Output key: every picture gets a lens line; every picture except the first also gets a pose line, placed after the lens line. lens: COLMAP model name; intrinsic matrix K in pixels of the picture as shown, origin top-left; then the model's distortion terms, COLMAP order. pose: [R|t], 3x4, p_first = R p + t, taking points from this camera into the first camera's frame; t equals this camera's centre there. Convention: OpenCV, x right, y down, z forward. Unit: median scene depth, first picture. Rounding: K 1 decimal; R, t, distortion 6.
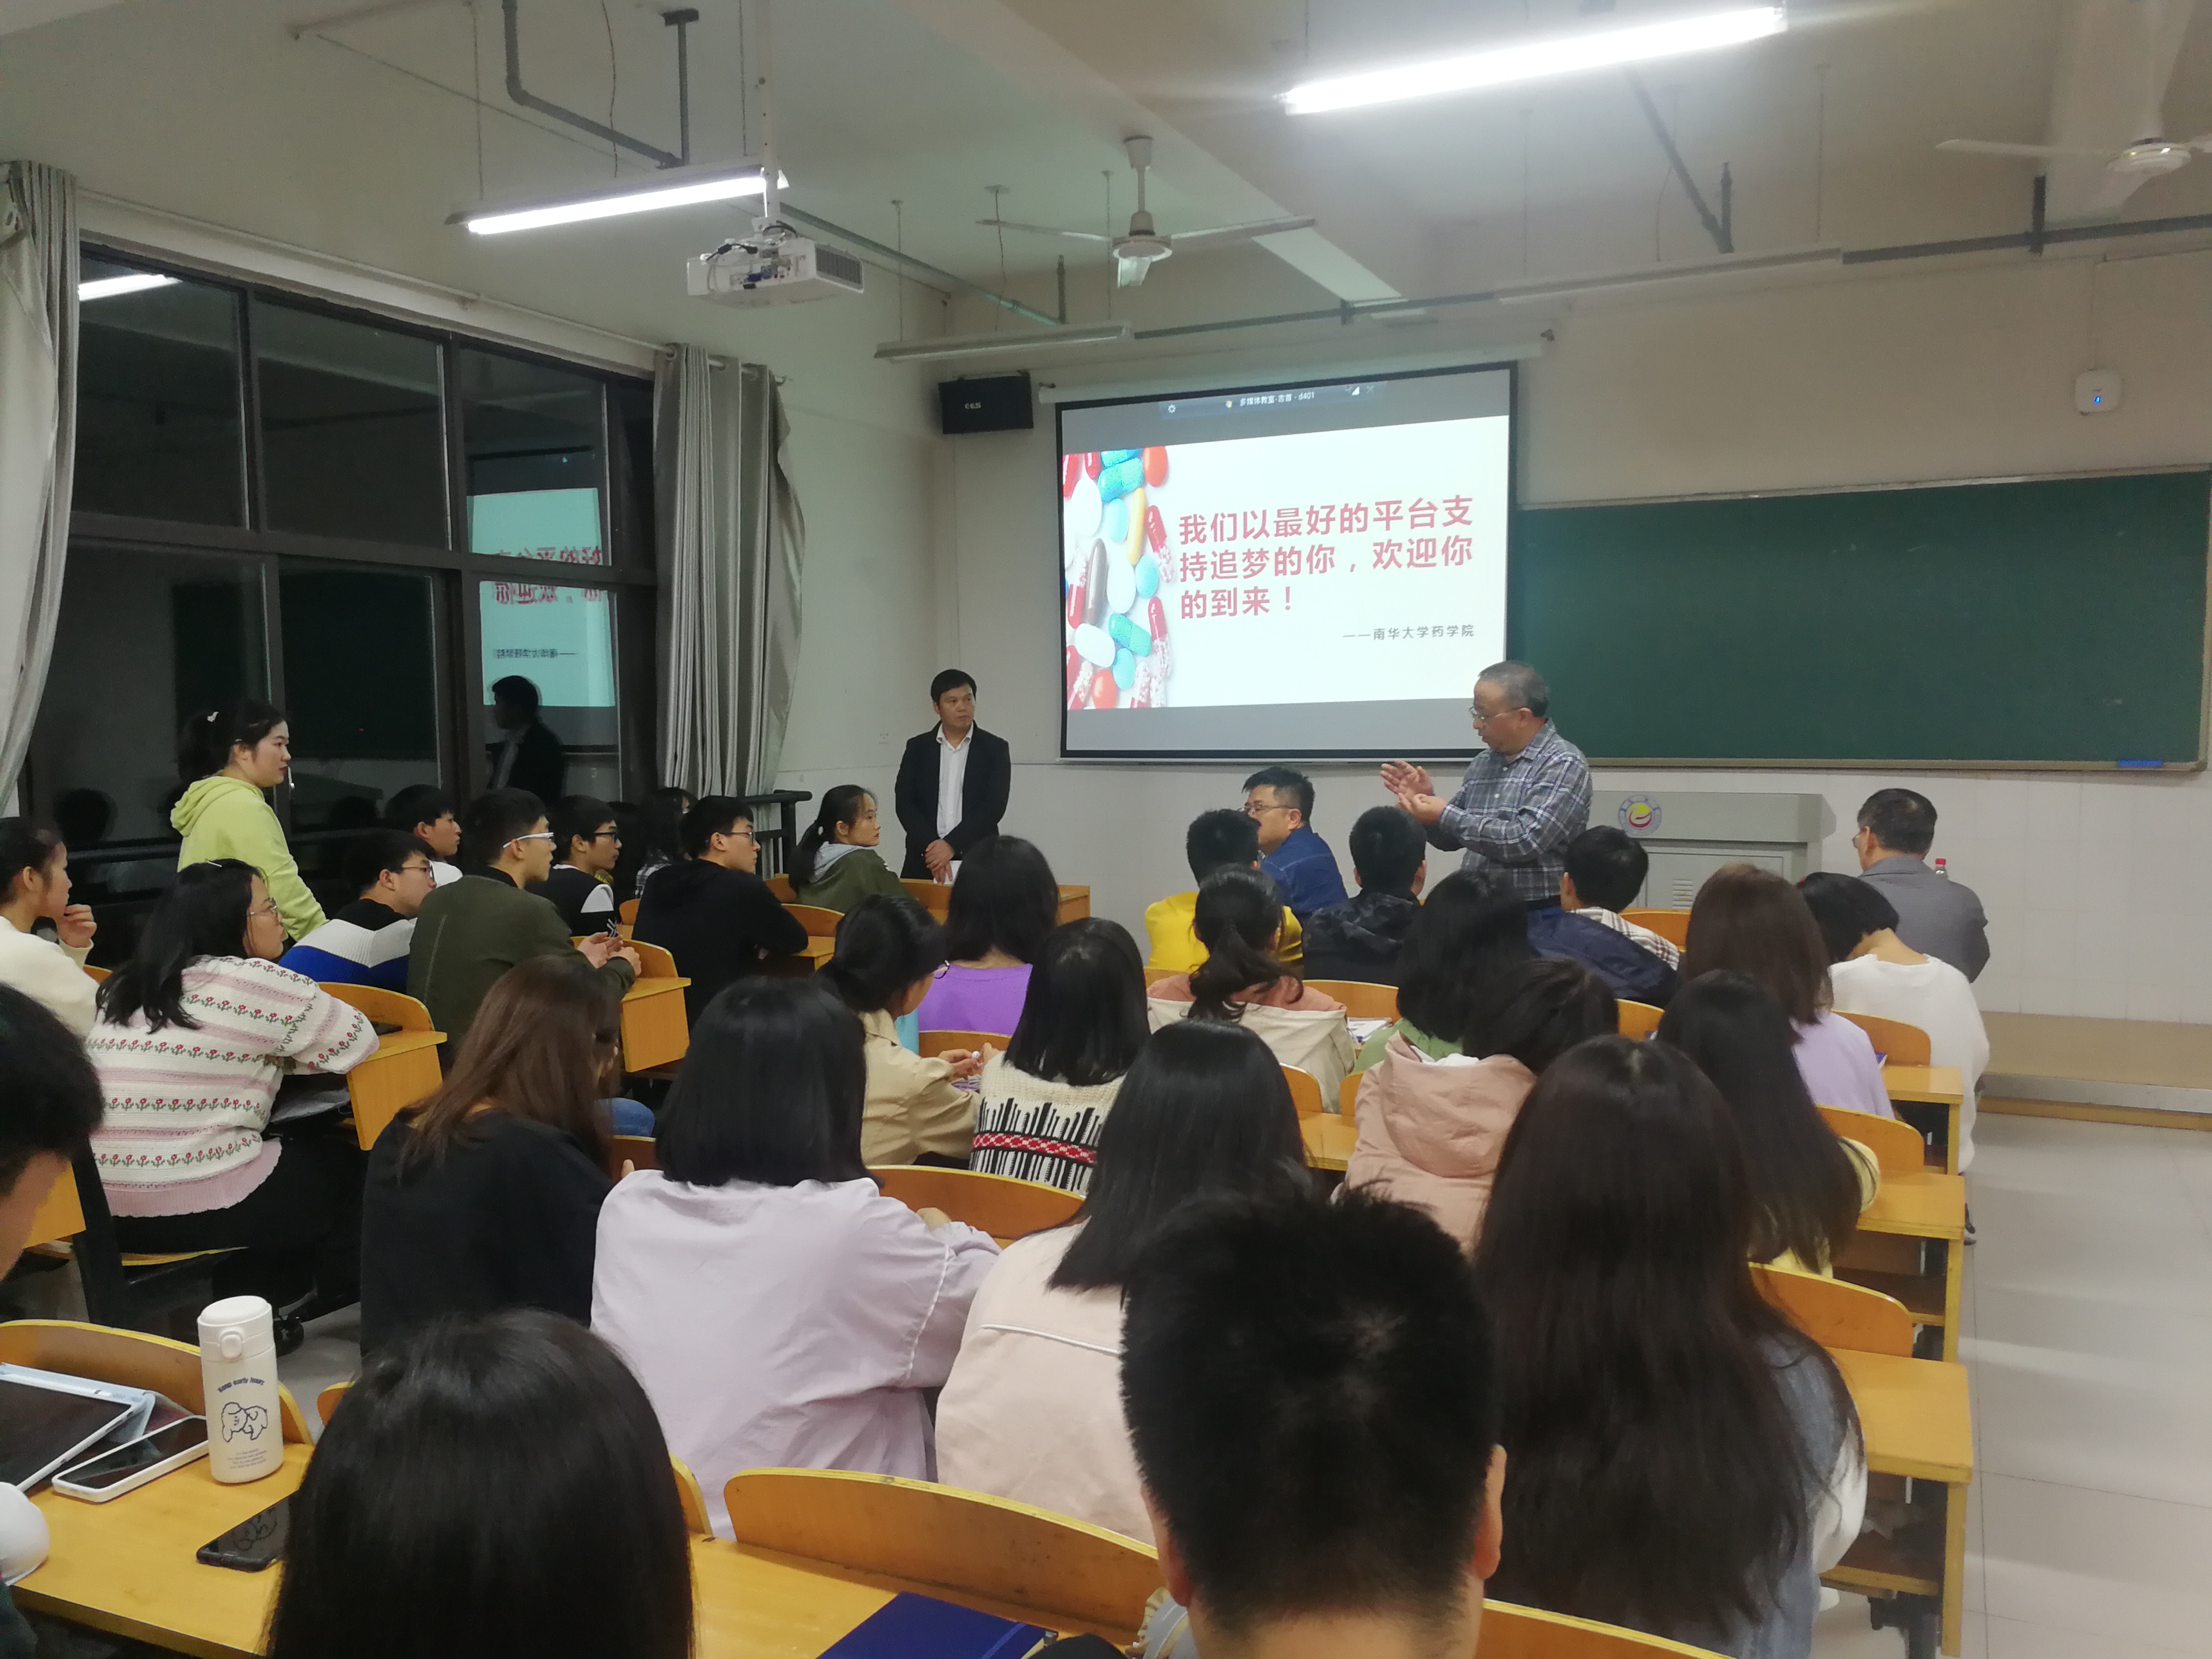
lens RADIAL K [[1790.3, 0, 1106.0], [0, 1790.3, 829.5], [0, 0, 1]] dist [0.003969, -0.007903]
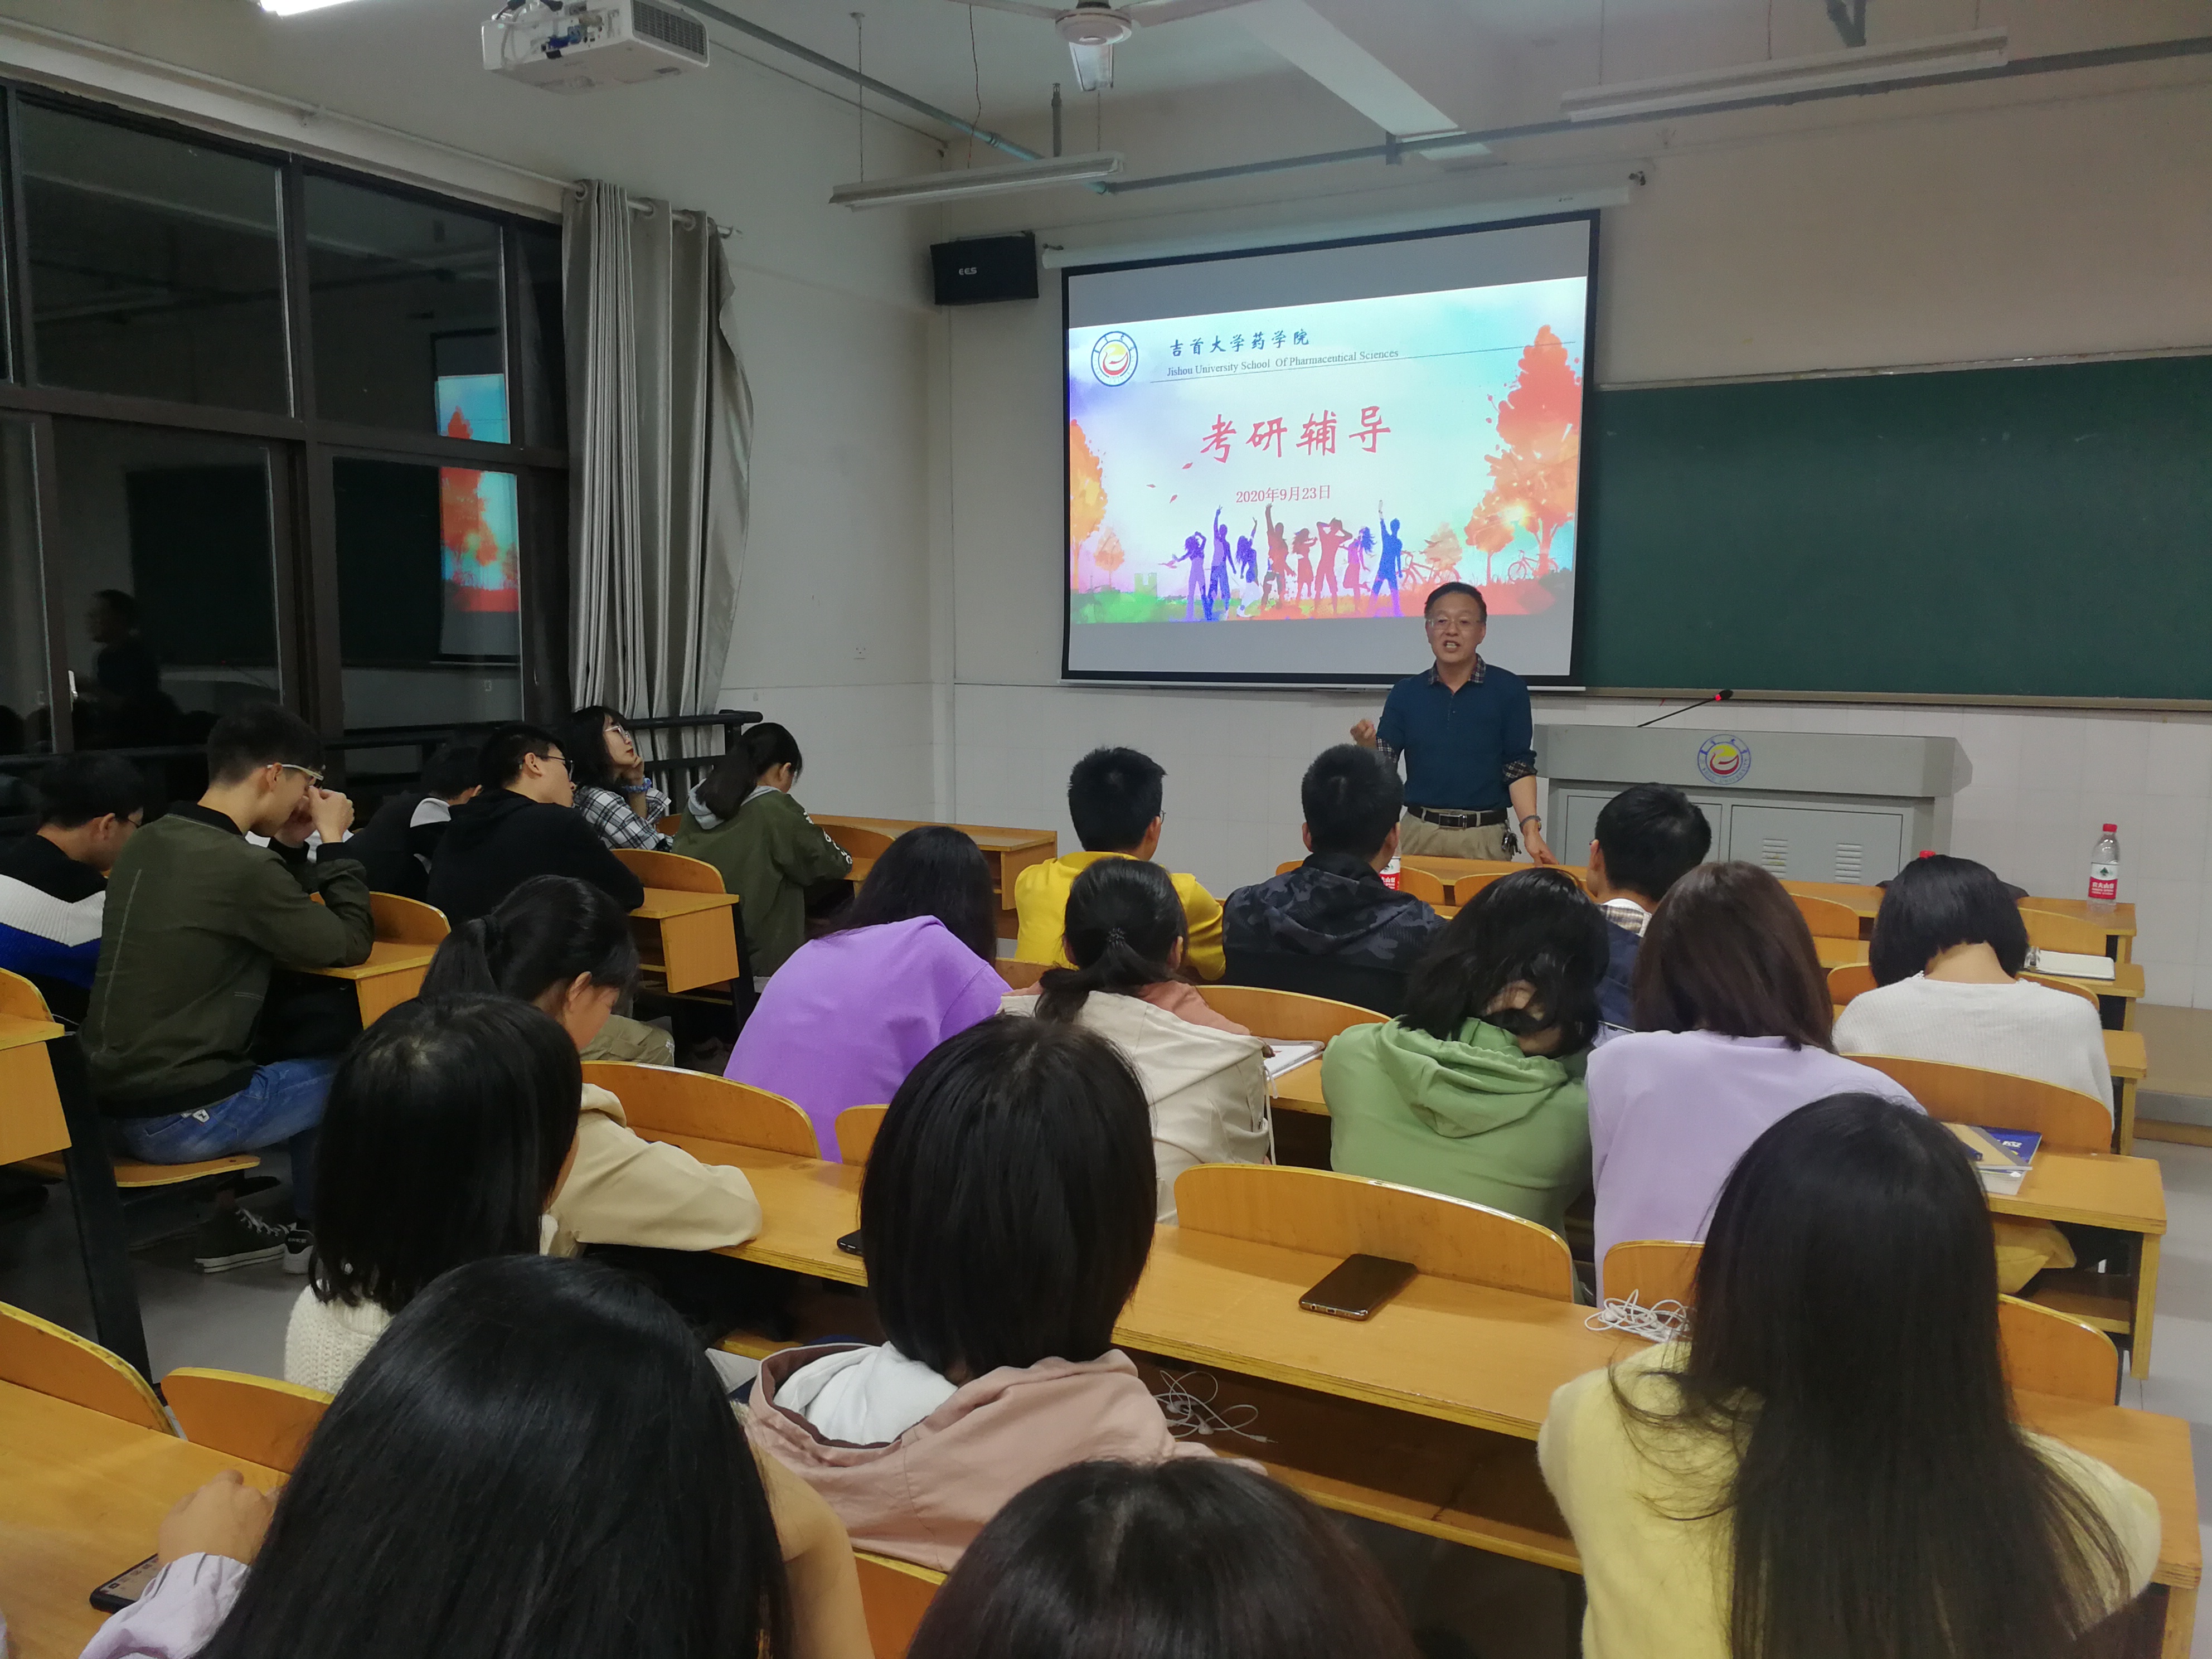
lens RADIAL K [[1790.3, 0, 1106.0], [0, 1790.3, 829.5], [0, 0, 1]] dist [0.003969, -0.007903]
pose [[0.997969, 0.021392, -0.060005, 0.059140], [-0.018917, 0.998959, 0.041513, -0.004385], [0.060830, -0.040294, 0.997335, 0.150810]]
